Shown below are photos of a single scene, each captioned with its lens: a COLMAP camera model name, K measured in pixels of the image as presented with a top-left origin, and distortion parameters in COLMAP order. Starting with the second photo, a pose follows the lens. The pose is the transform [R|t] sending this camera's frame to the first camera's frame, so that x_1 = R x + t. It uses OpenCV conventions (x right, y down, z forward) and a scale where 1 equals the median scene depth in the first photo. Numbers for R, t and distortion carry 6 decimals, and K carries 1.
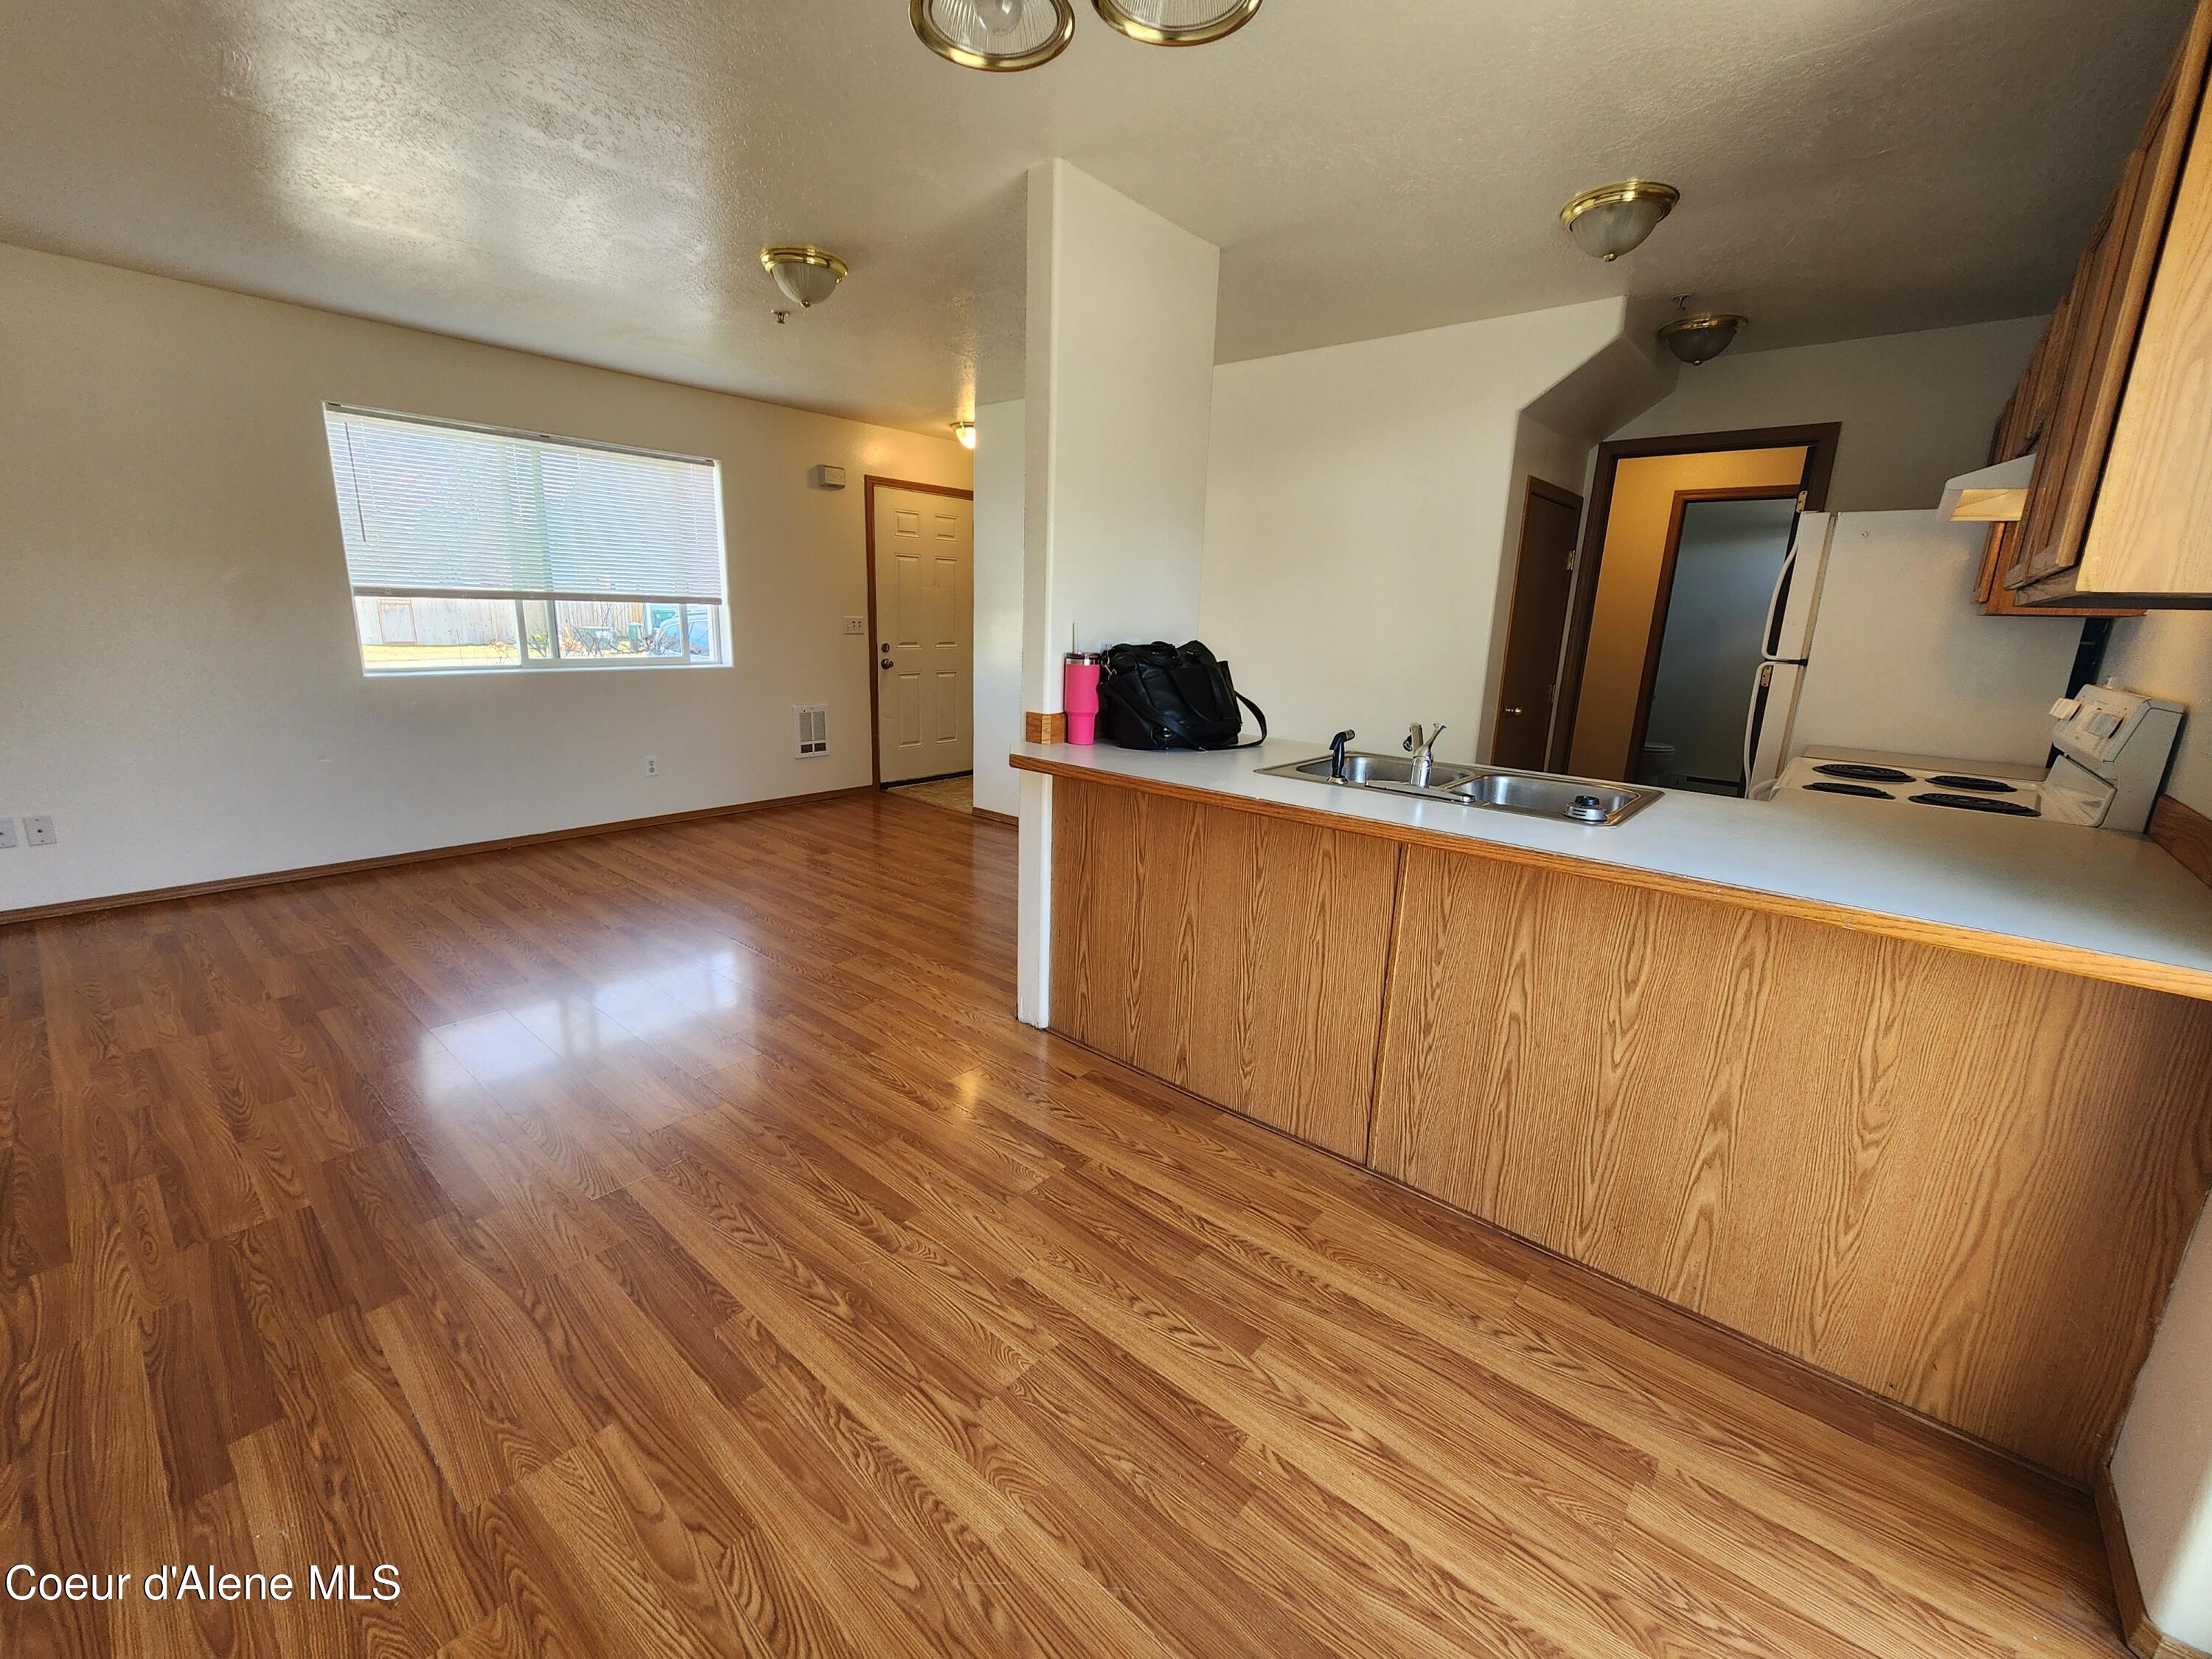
lens RADIAL K [[901.5, 0, 1093.6], [0, 901.5, 821.1], [0, 0, 1]] dist [0.000238, 0.000452]
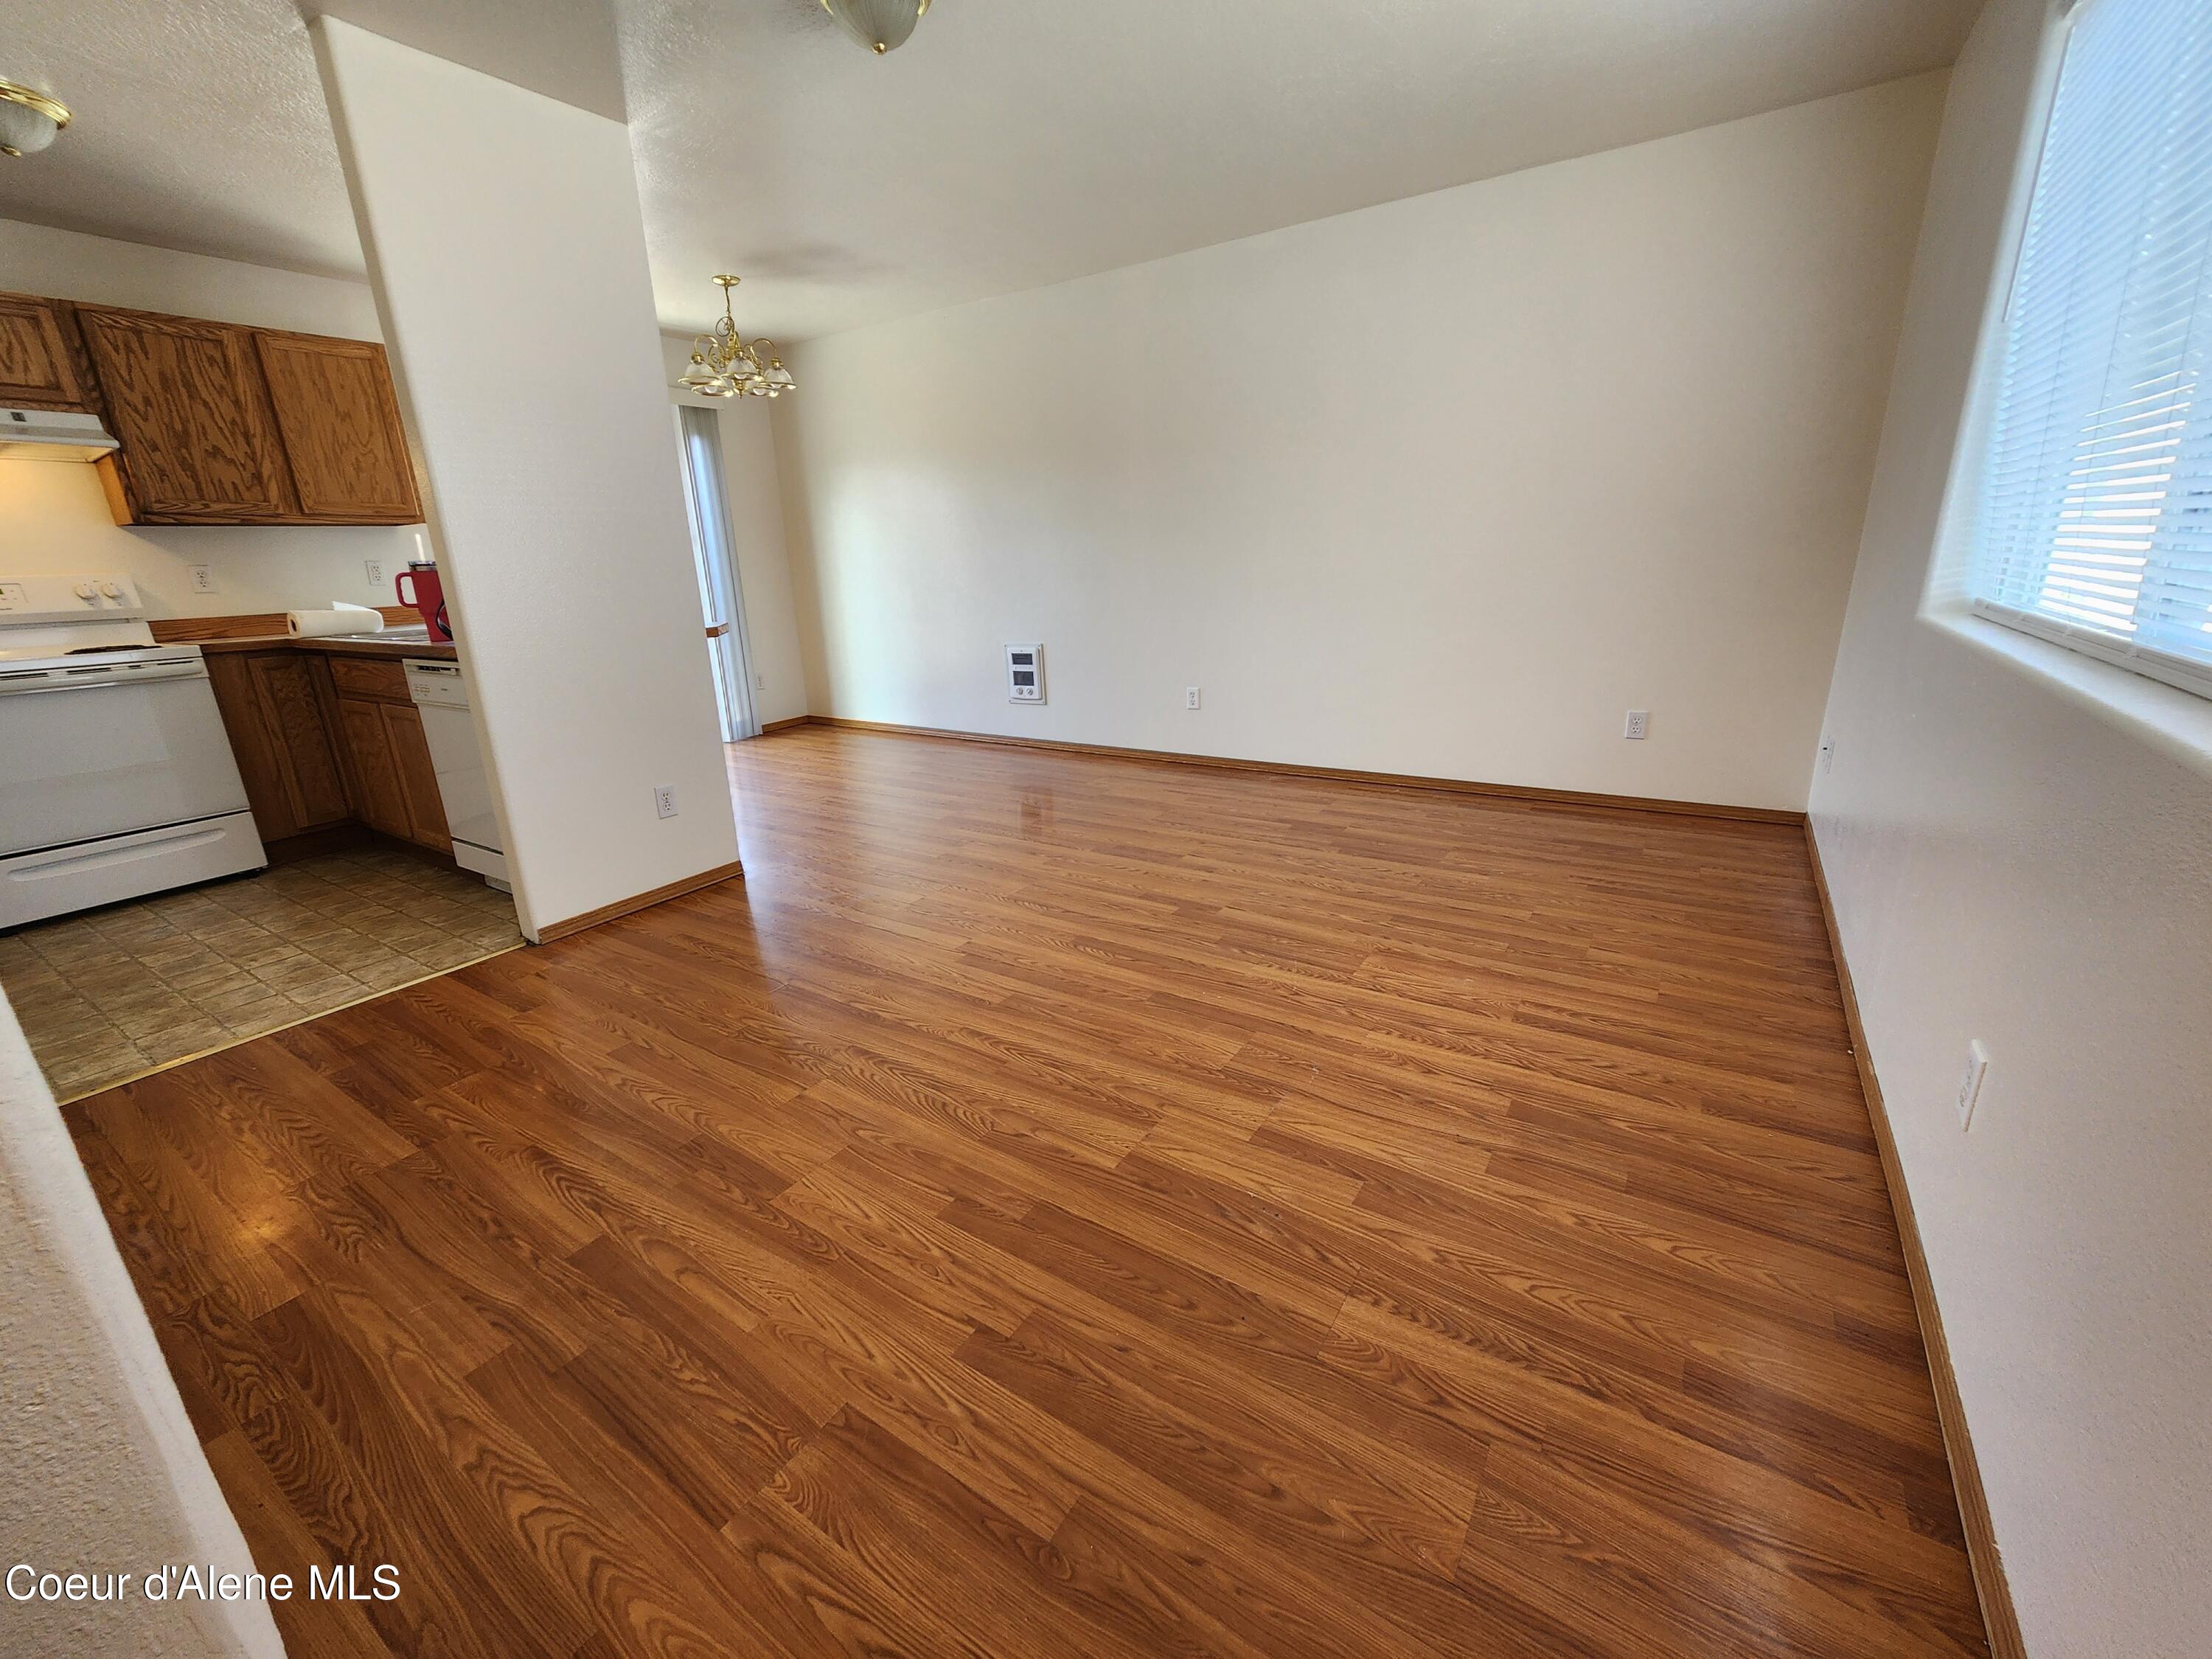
lens RADIAL K [[901.5, 0, 1099.1], [0, 901.5, 824.1], [0, 0, 1]] dist [0.000238, 0.000452]
pose [[-0.992212, 0.046098, -0.115716, -0.074149], [-0.016856, 0.870759, 0.491421, -0.076649], [0.123414, 0.489544, -0.863201, 0.368848]]
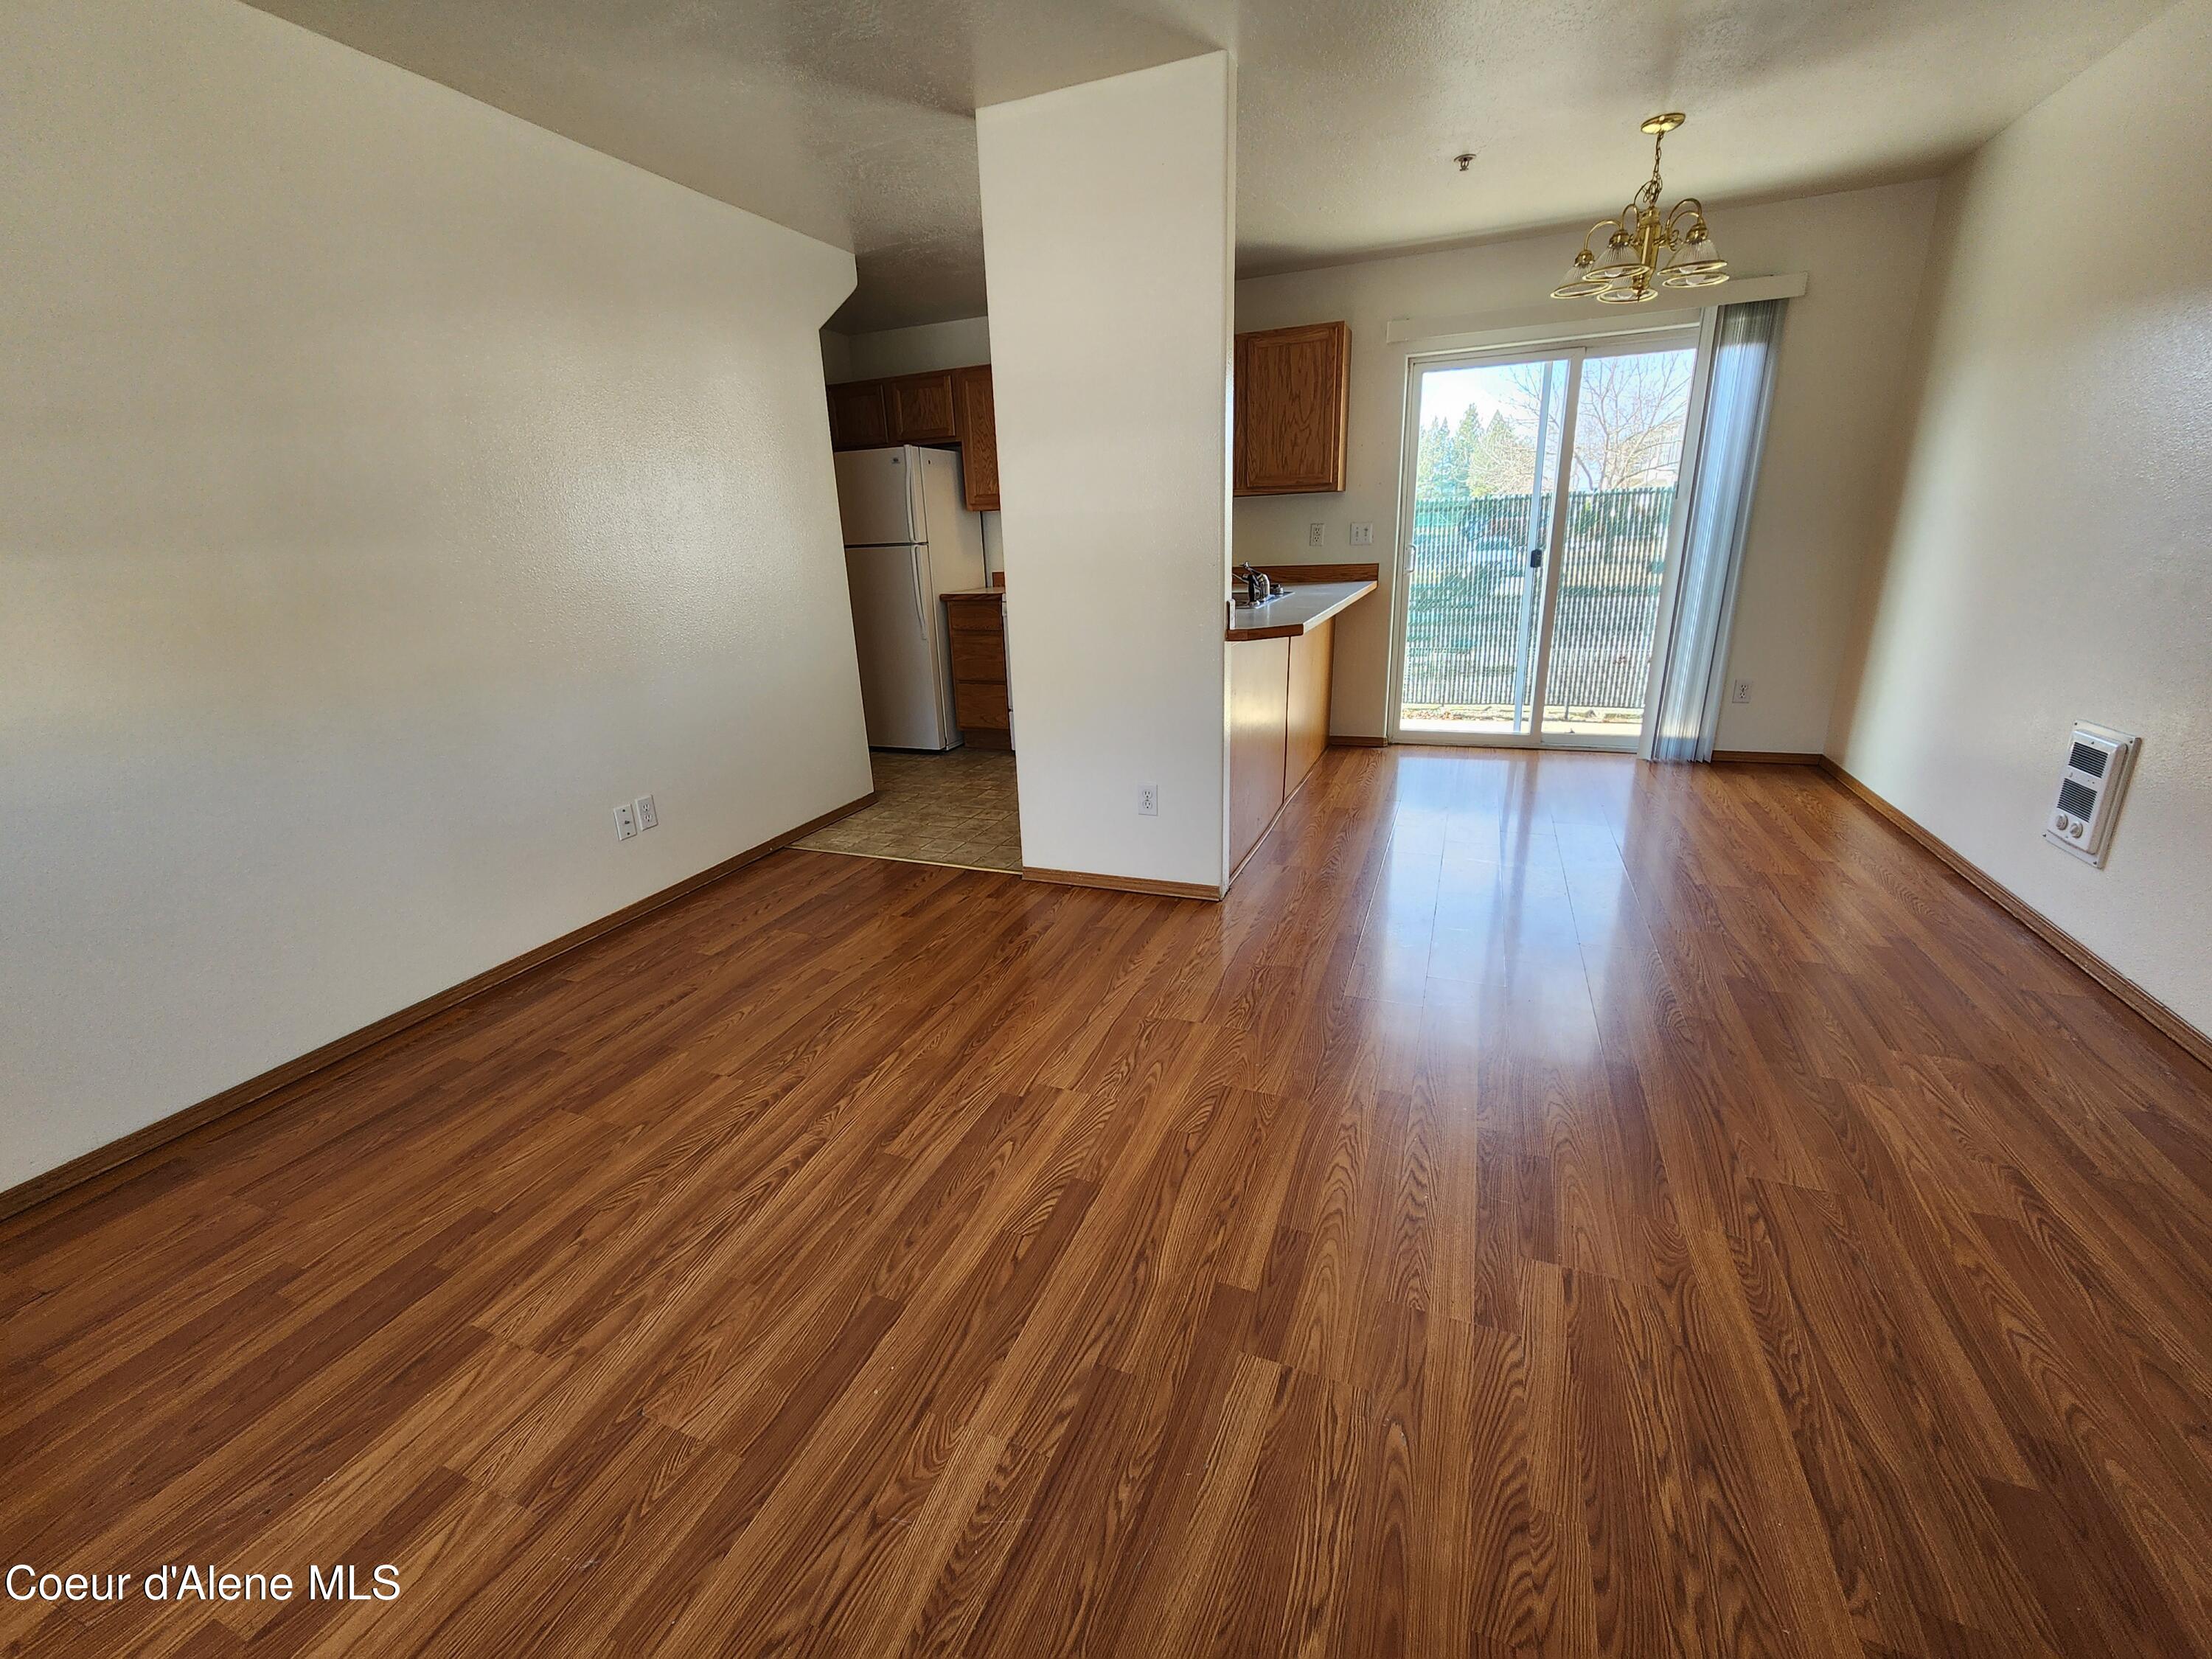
lens RADIAL K [[901.5, 0, 1090.3], [0, 901.5, 840.9], [0, 0, 1]] dist [0.000238, 0.000452]
pose [[-0.322151, -0.323088, 0.889850, -0.174744], [0.241067, 0.880979, 0.407140, -0.057249], [-0.915481, 0.345674, -0.205923, 0.240295]]
